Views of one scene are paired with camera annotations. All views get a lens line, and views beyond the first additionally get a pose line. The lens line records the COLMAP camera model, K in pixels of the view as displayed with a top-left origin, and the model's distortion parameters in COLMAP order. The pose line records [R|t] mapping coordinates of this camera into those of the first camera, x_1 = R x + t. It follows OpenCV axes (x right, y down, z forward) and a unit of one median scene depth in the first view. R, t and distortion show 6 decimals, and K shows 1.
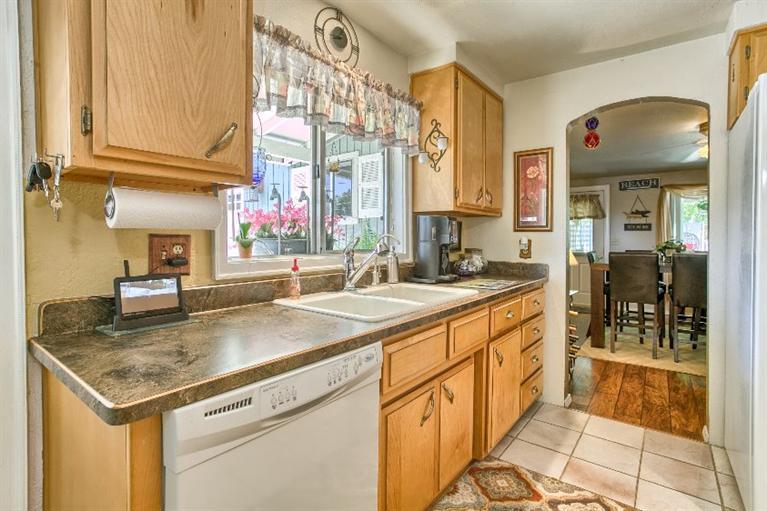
lens RADIAL K [[378.9, 0, 379.5], [0, 378.9, 240.0], [0, 0, 1]] dist [-0.029869, 0.002157]
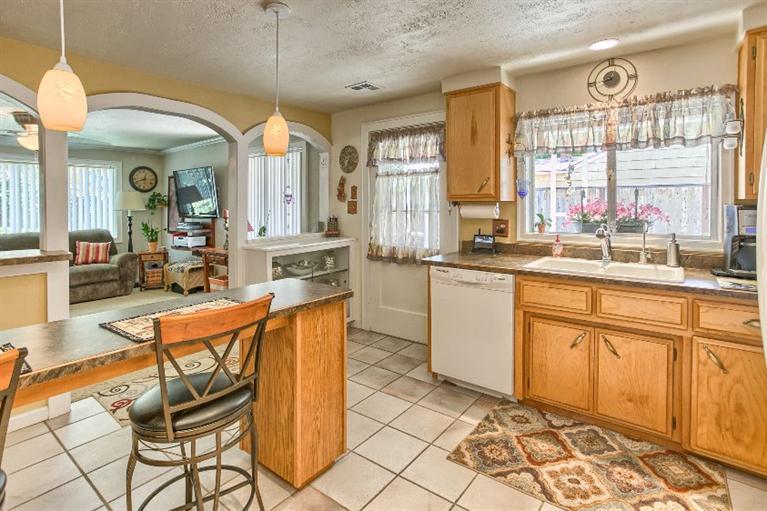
lens RADIAL K [[378.9, 0, 393.8], [0, 378.9, 195.0], [0, 0, 1]] dist [-0.029869, 0.002157]
pose [[0.020306, -0.024982, -0.999482, 1.492653], [-0.007657, 0.999655, -0.025142, -0.085085], [0.999764, 0.008163, 0.020108, 0.213245]]
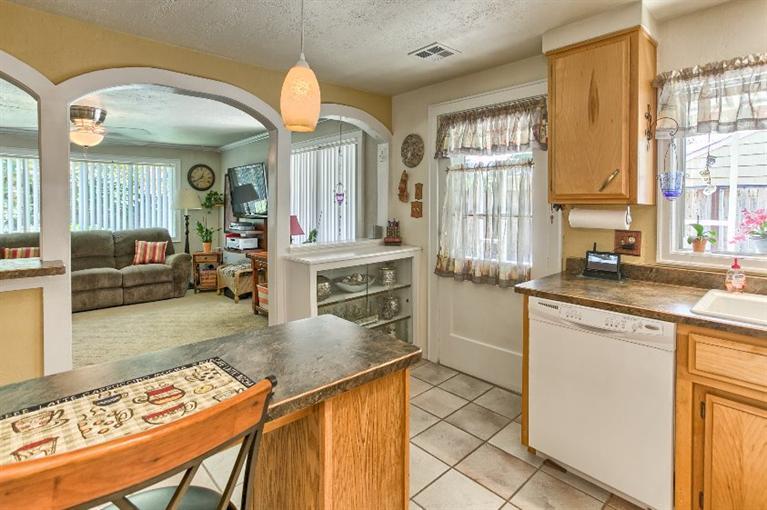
lens RADIAL K [[378.9, 0, 389.7], [0, 378.9, 197.5], [0, 0, 1]] dist [-0.029869, 0.002157]
pose [[-0.152743, -0.018332, -0.988096, 1.021891], [-0.017113, 0.999727, -0.015902, -0.094069], [0.988118, 0.014480, -0.153015, 0.158153]]
